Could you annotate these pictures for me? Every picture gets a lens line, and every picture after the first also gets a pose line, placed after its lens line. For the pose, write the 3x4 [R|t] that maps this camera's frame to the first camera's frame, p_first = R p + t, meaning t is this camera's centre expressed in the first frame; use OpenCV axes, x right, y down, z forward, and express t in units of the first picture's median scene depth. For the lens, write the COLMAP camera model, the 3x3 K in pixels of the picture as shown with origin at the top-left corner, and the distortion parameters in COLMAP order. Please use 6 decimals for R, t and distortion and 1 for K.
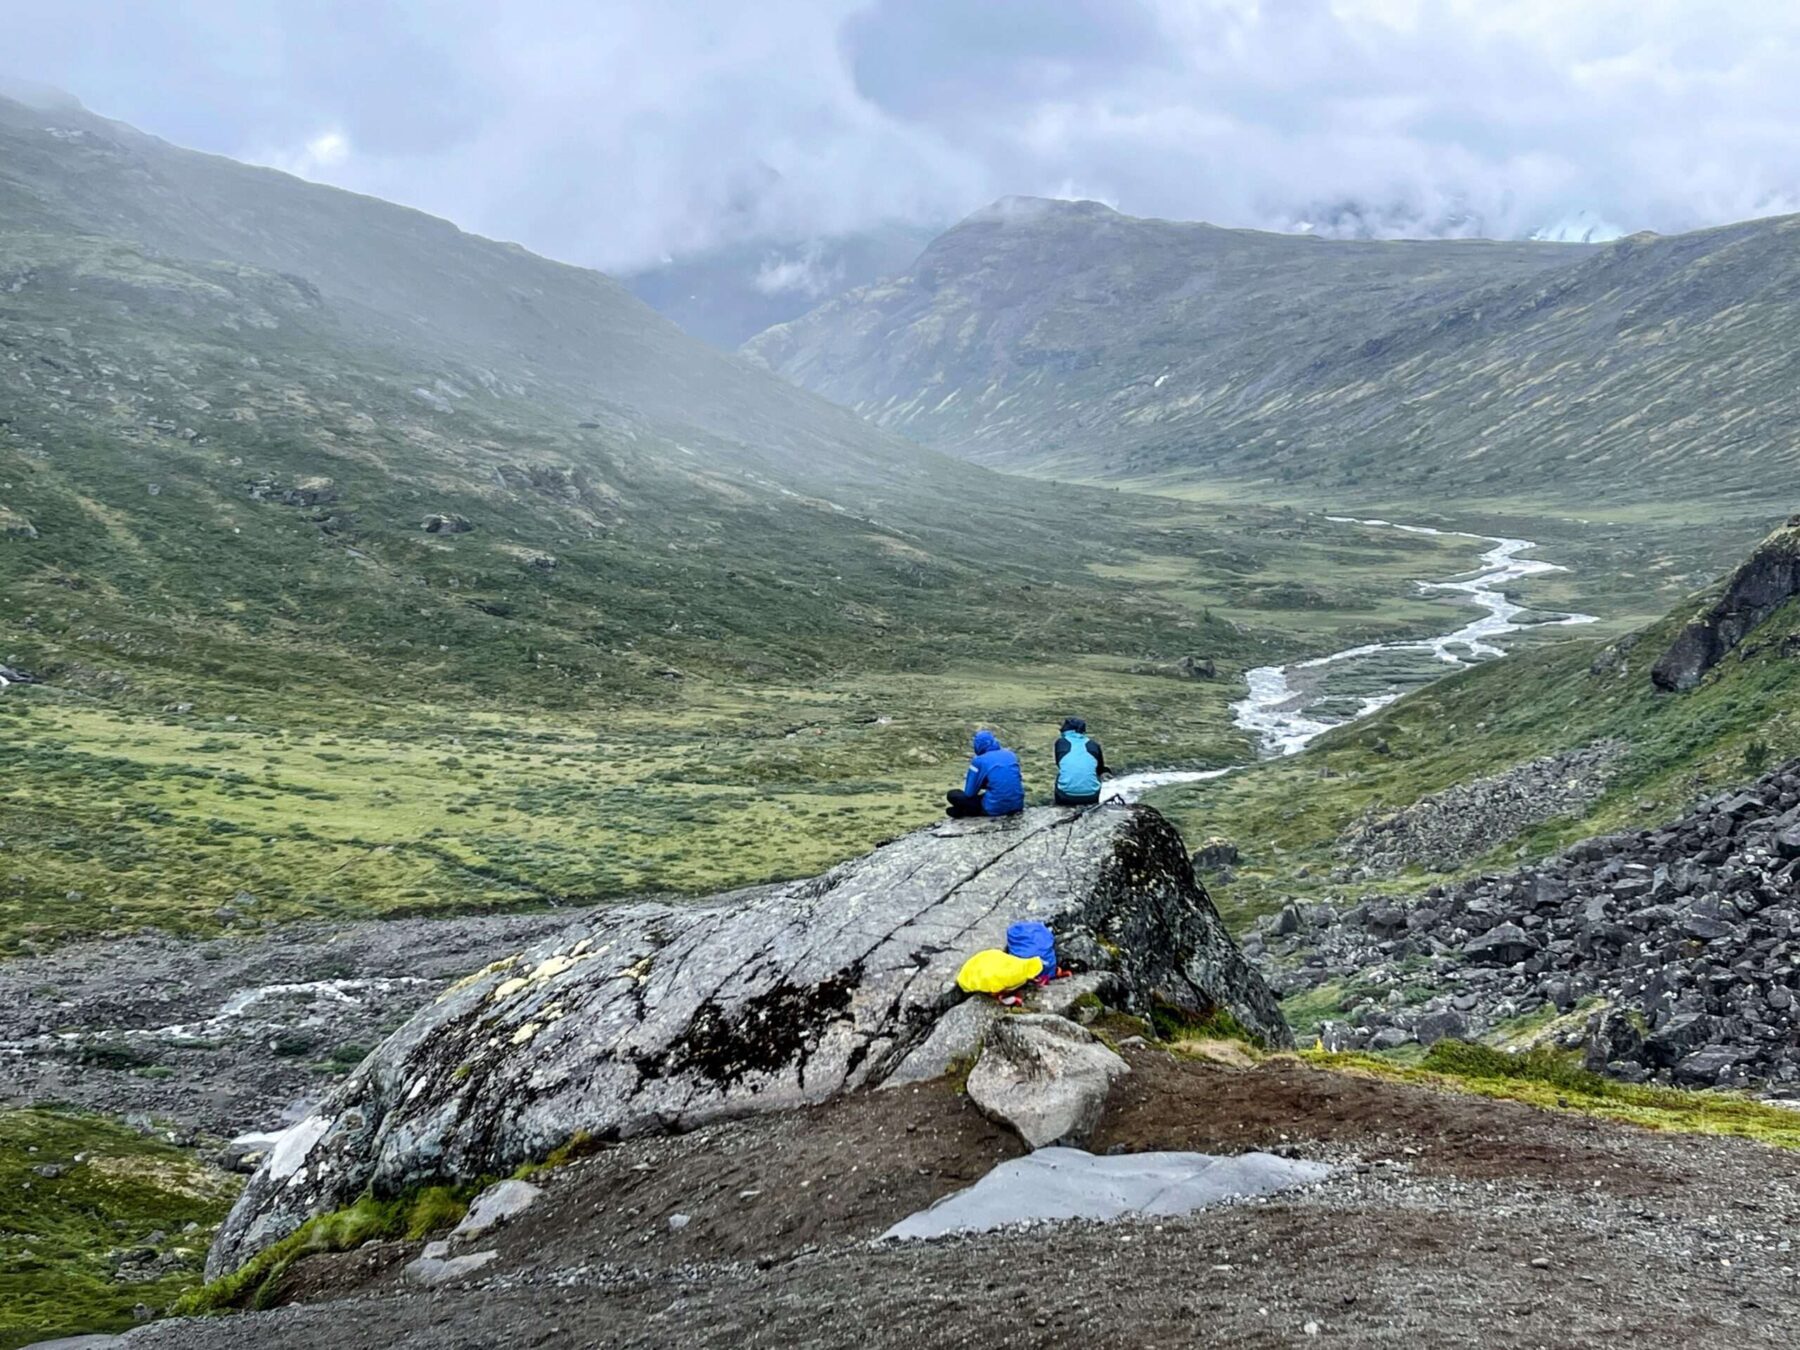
lens RADIAL K [[2391.7, 0, 900.0], [0, 2391.7, 675.0], [0, 0, 1]] dist [0.144846, -0.407325]
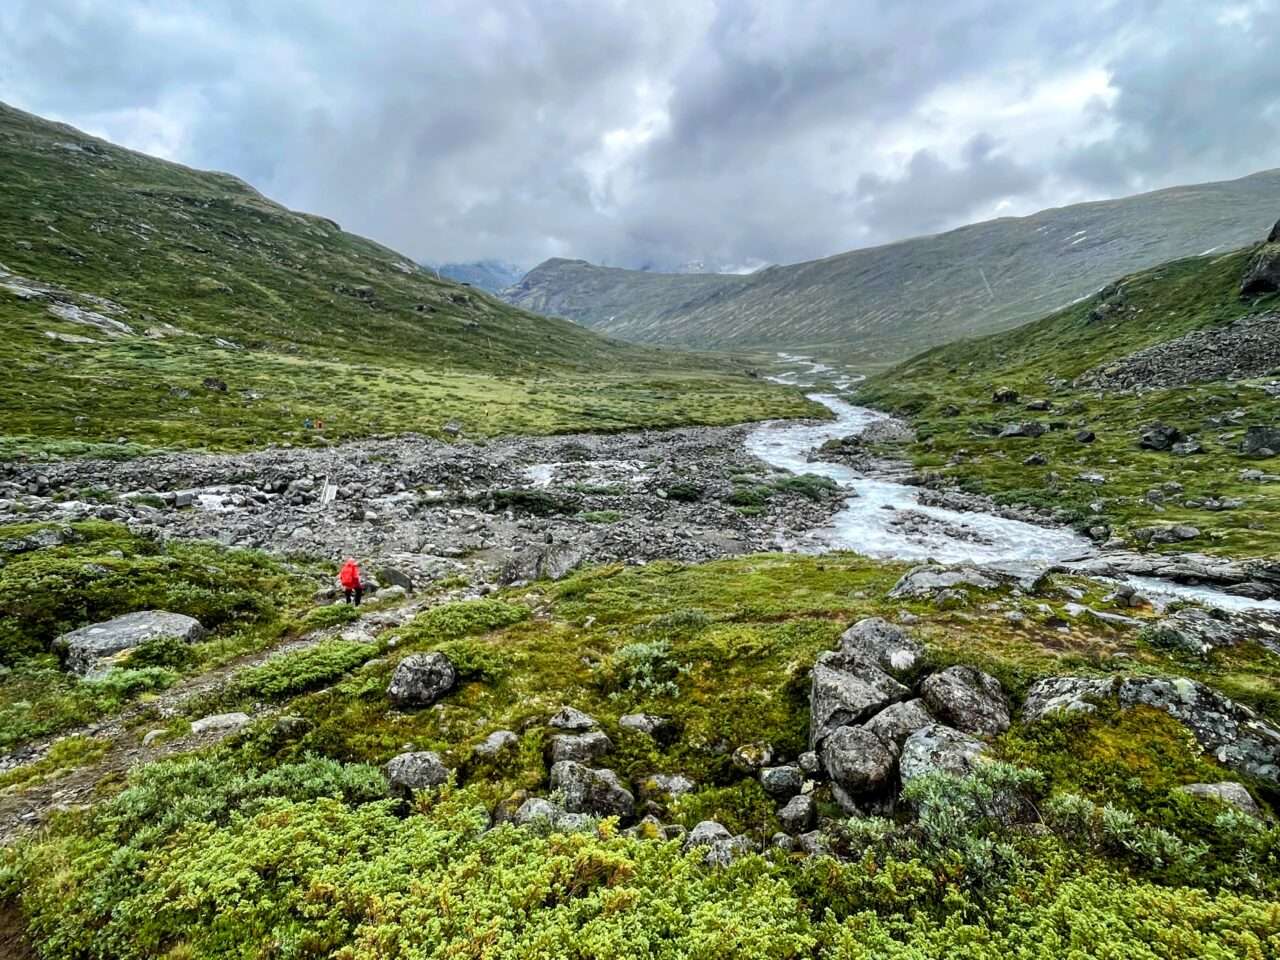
lens RADIAL K [[769.1, 0, 640.0], [0, 769.1, 480.0], [0, 0, 1]] dist [-0.019667, 0.003772]
pose [[0.983767, -0.041229, 0.174649, -0.120777], [0.029913, 0.997308, 0.066942, 0.048653], [-0.176939, -0.060631, 0.982353, 0.269039]]
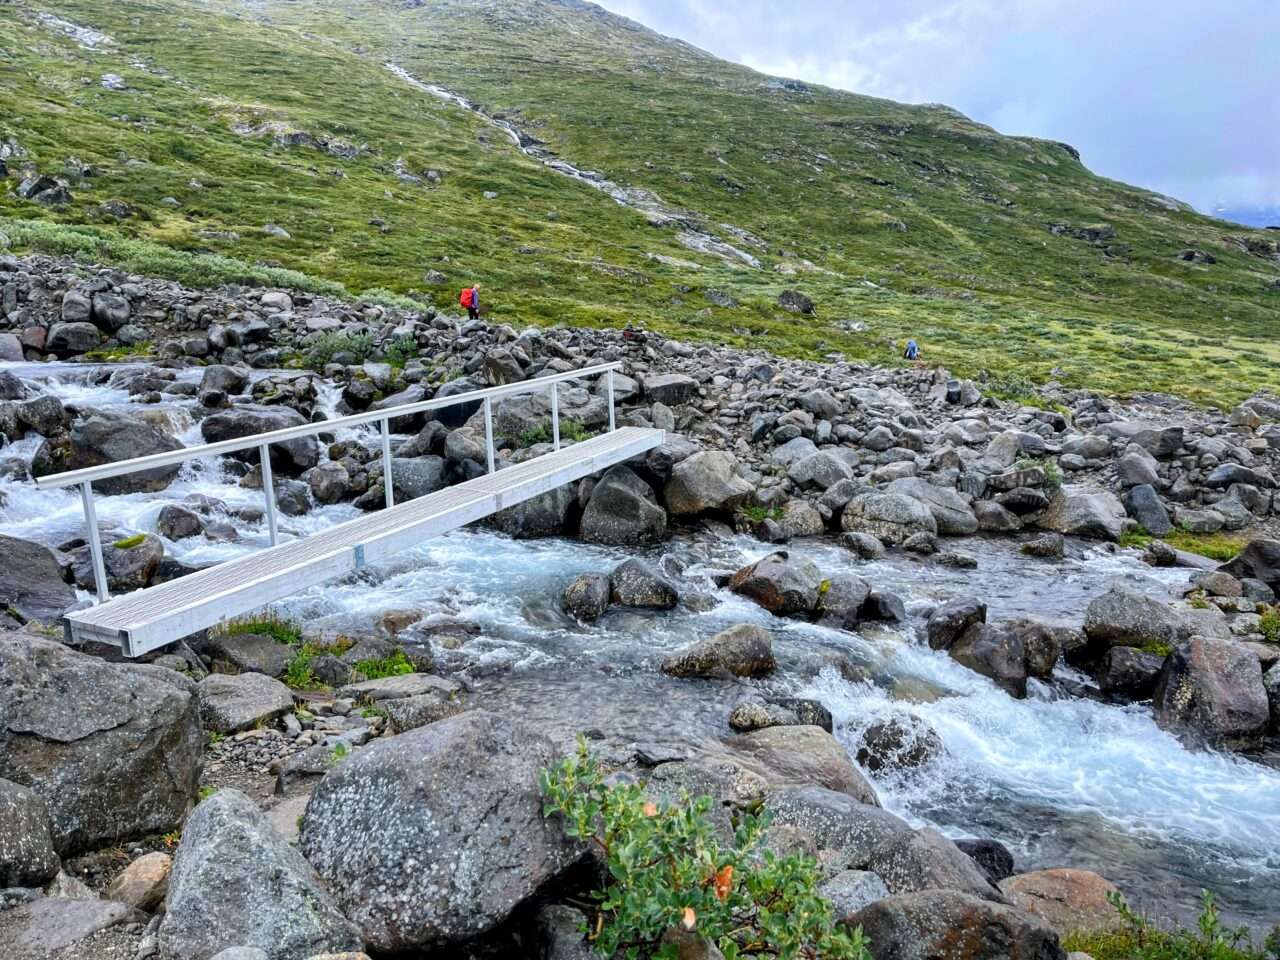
lens RADIAL K [[967.6, 0, 640.0], [0, 967.6, 480.0], [0, 0, 1]] dist [0.040983, -0.000238]
pose [[0.833069, 0.107204, -0.542681, -0.131985], [-0.090441, 0.994236, 0.057570, 0.054891], [0.545725, 0.001121, 0.837963, 0.358716]]
